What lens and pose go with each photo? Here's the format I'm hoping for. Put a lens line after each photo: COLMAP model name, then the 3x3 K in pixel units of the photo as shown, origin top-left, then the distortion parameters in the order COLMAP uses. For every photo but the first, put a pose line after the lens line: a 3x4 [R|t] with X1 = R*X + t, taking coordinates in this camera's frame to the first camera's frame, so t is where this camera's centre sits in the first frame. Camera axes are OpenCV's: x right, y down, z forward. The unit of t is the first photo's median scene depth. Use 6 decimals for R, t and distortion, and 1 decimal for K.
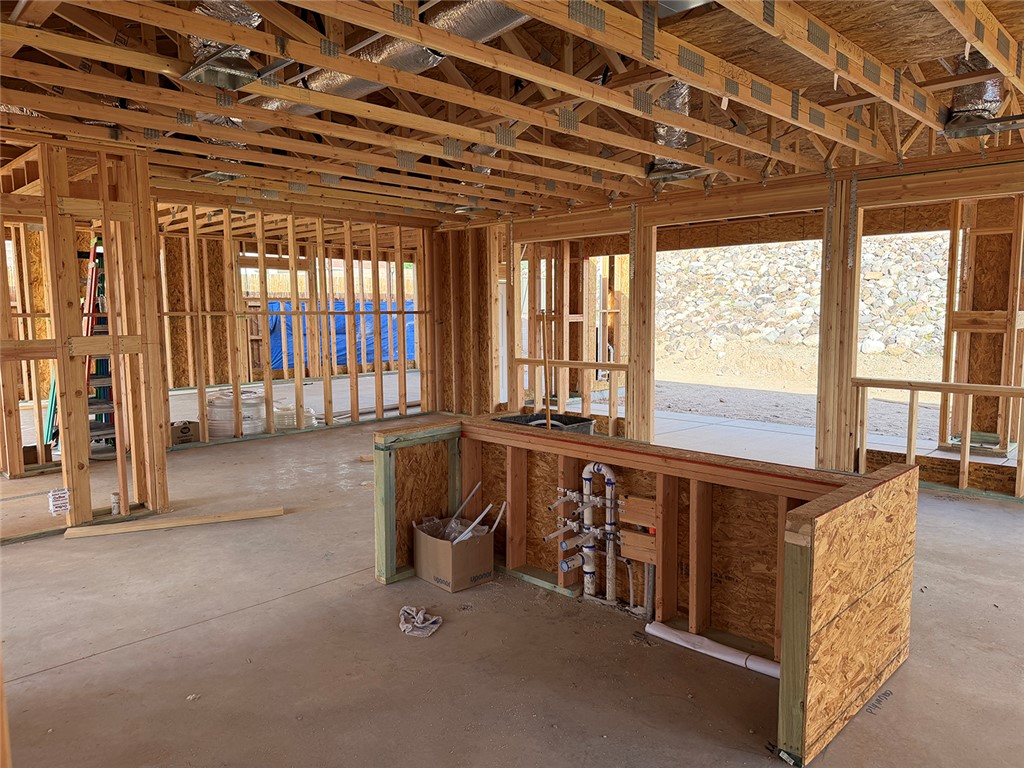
lens RADIAL K [[717.3, 0, 512.0], [0, 717.3, 384.0], [0, 0, 1]] dist [0.003307, 0.003985]
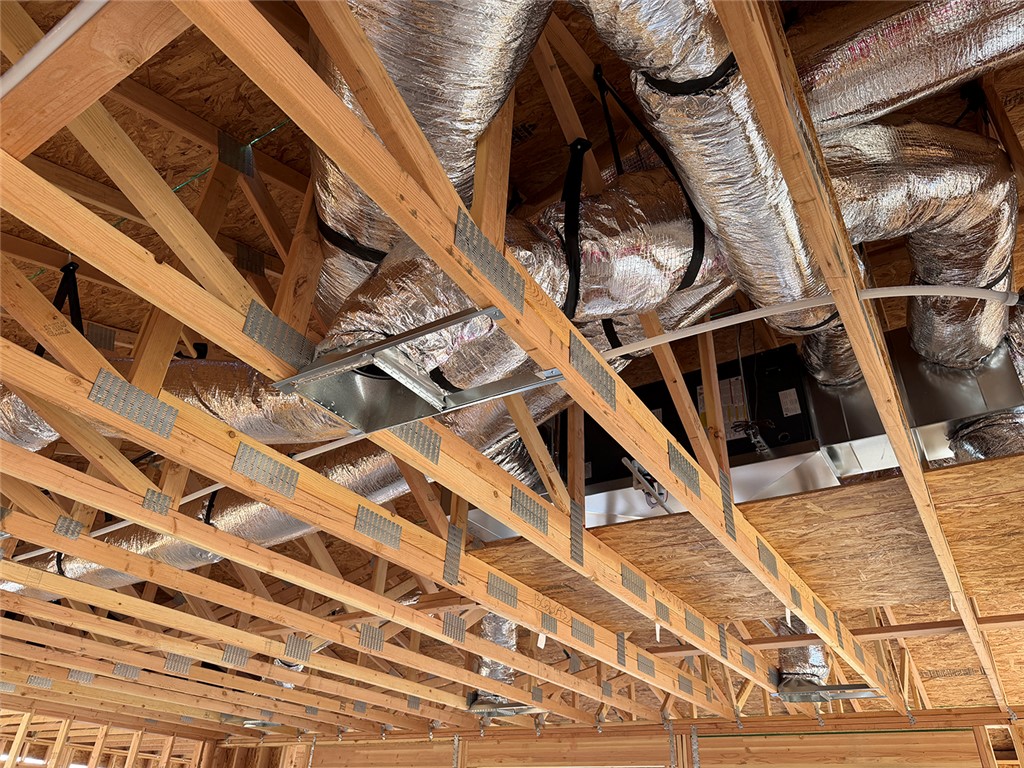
lens RADIAL K [[708.8, 0, 512.0], [0, 708.8, 384.0], [0, 0, 1]] dist [0.065920, -0.186009]
pose [[0.977221, 0.155164, 0.144785, 0.080971], [-0.029900, 0.776089, -0.629914, -0.080502], [-0.210107, 0.611237, 0.763050, 0.145619]]
